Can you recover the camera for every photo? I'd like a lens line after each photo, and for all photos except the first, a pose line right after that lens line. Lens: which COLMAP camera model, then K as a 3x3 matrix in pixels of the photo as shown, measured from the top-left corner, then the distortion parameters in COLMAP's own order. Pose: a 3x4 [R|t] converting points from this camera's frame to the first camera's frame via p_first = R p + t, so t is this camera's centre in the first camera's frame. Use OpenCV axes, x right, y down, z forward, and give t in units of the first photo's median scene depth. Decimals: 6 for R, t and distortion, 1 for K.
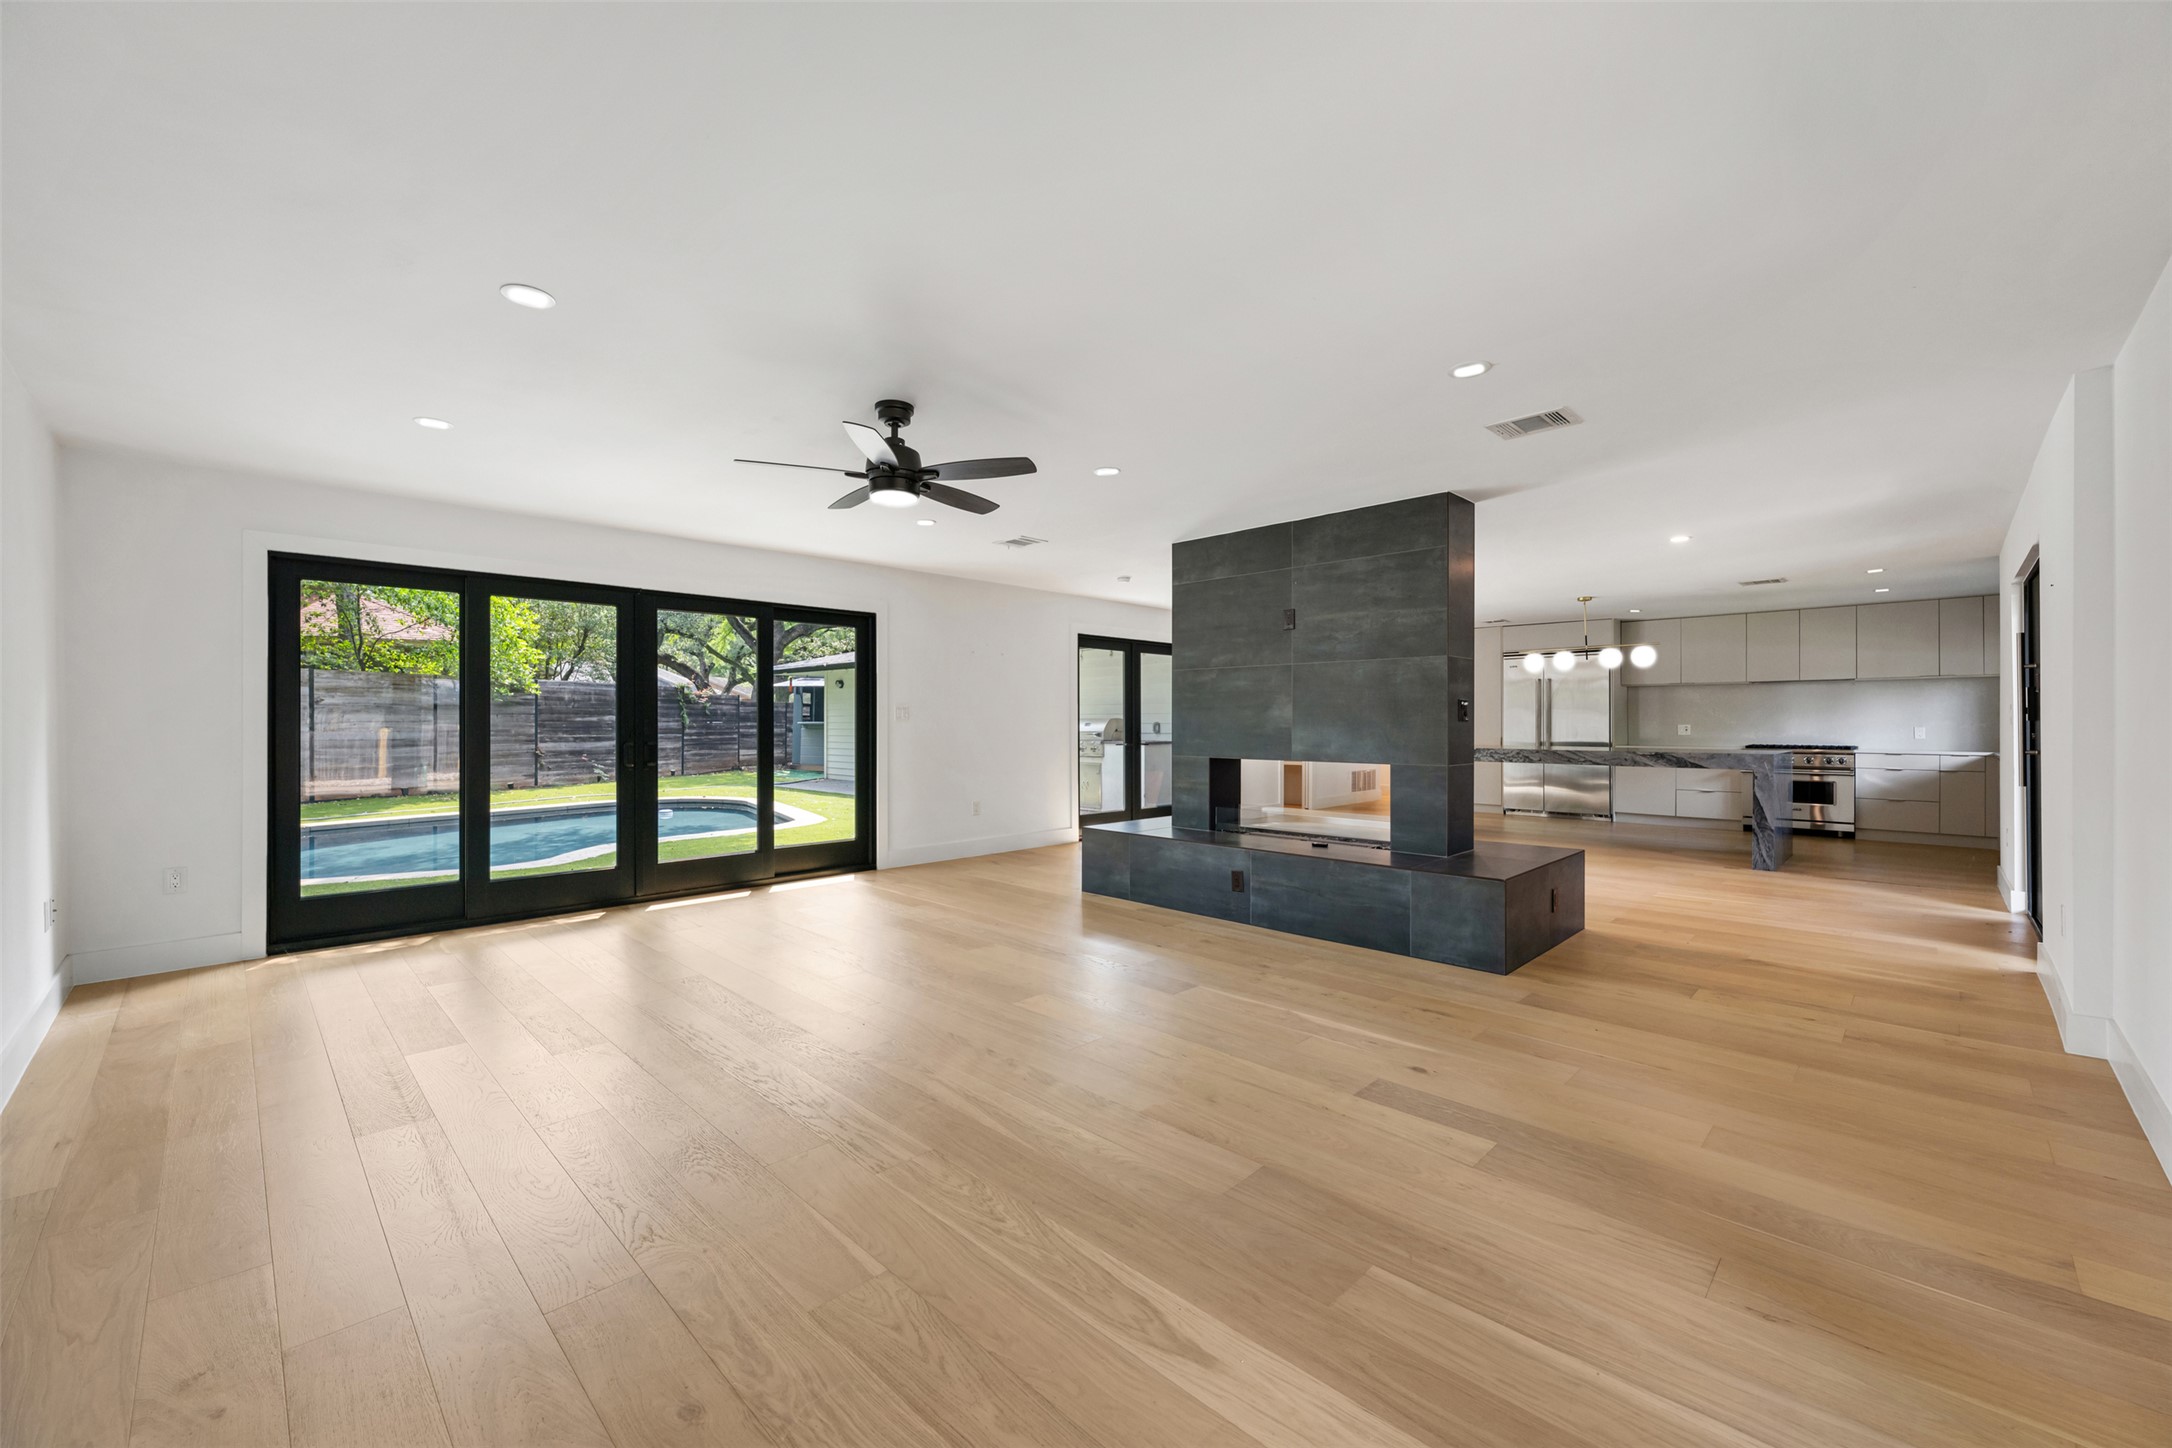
lens RADIAL K [[858.3, 0, 1086.2], [0, 858.3, 728.1], [0, 0, 1]] dist [-0.001652, 0.000065]
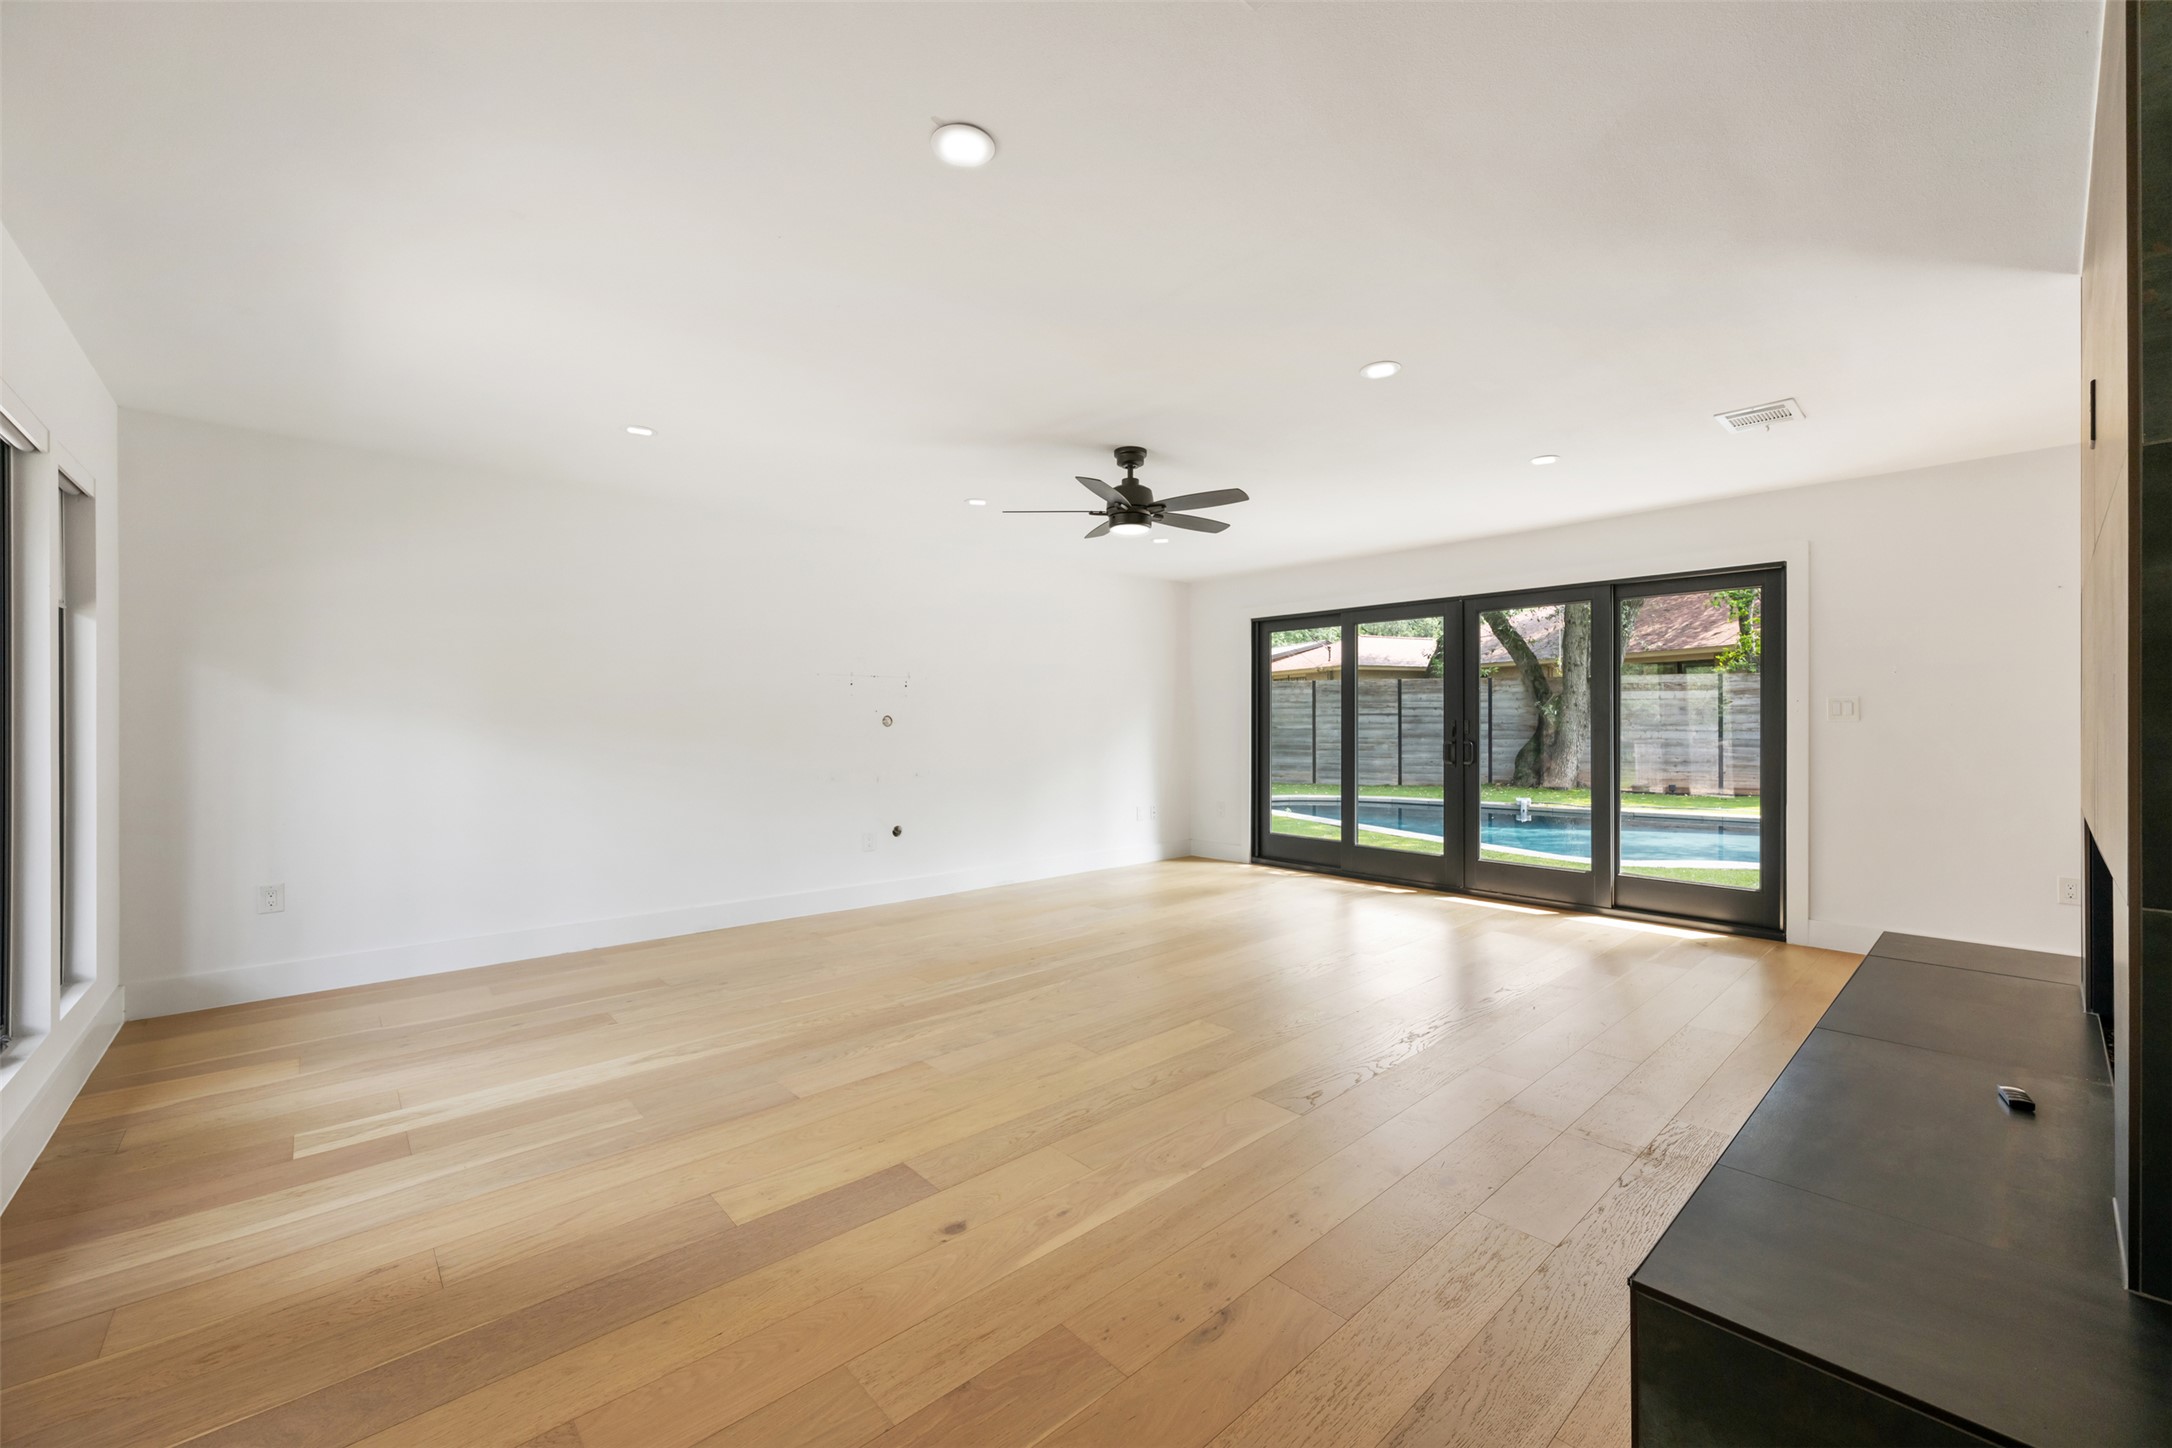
lens RADIAL K [[858.3, 0, 1086.2], [0, 858.3, 728.1], [0, 0, 1]] dist [-0.001652, 0.000065]
pose [[-0.055086, 0.007445, -0.998454, 0.618256], [-0.007638, 0.999940, 0.007878, -0.005688], [0.998452, 0.008060, -0.055025, 0.660300]]
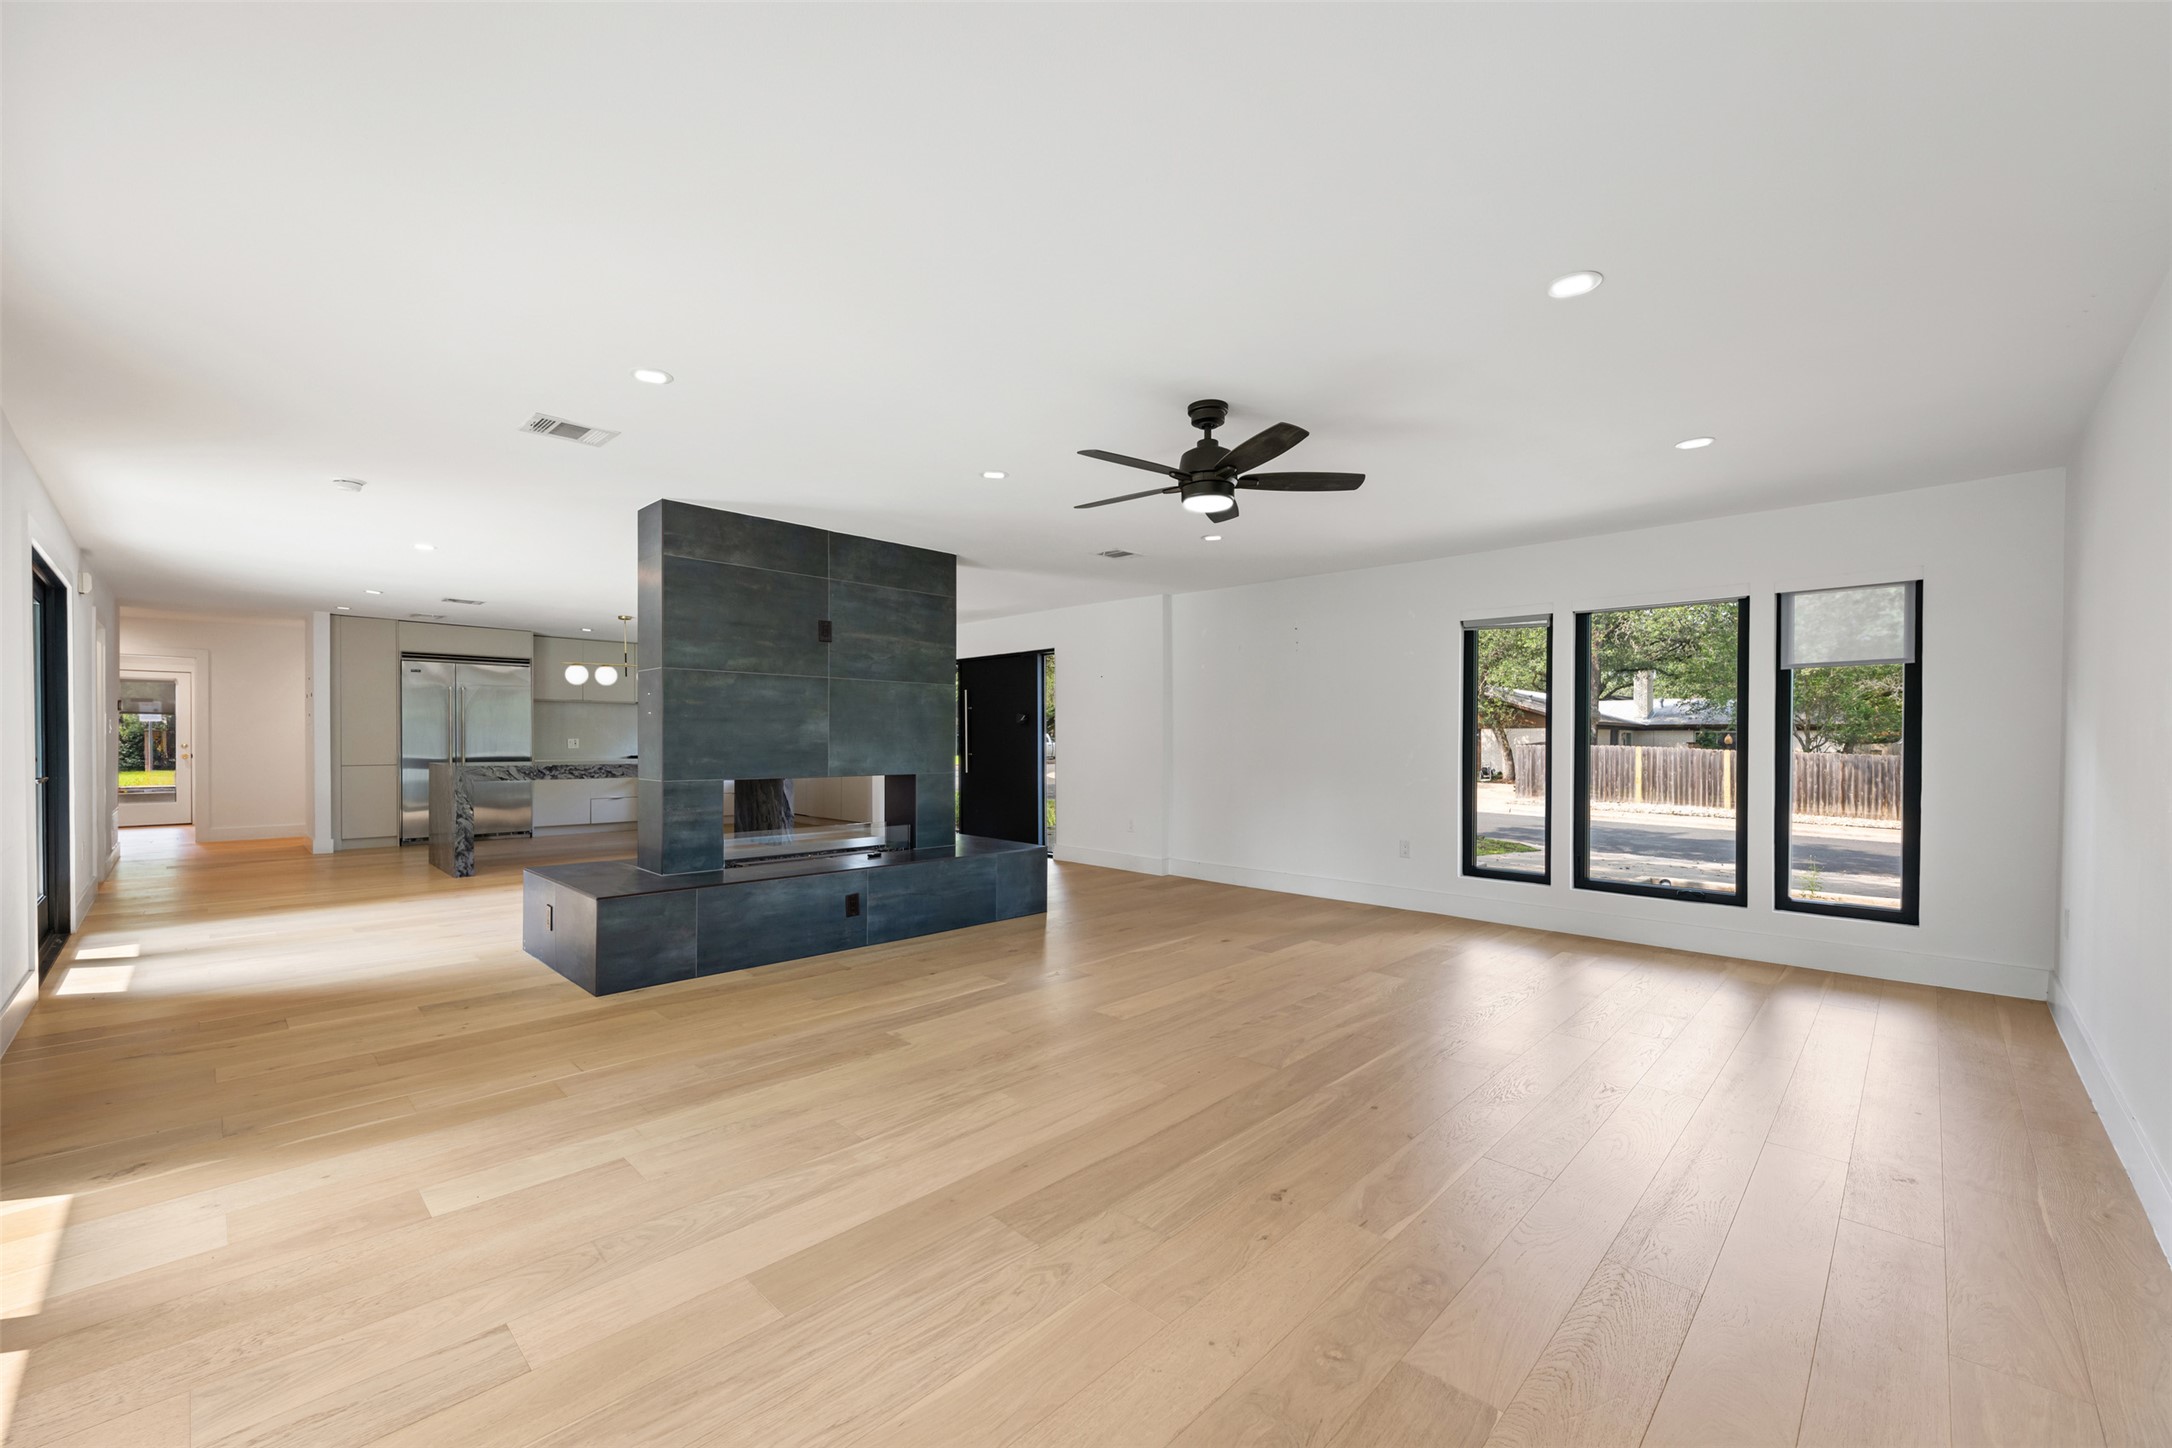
lens RADIAL K [[867.9, 0, 1076.7], [0, 867.9, 756.0], [0, 0, 1]] dist [-0.000984, -0.000145]
pose [[-0.001606, -0.020483, 0.999789, -0.780029], [0.003211, 0.999785, 0.020488, -0.005542], [-0.999994, 0.003243, -0.001540, 0.753068]]
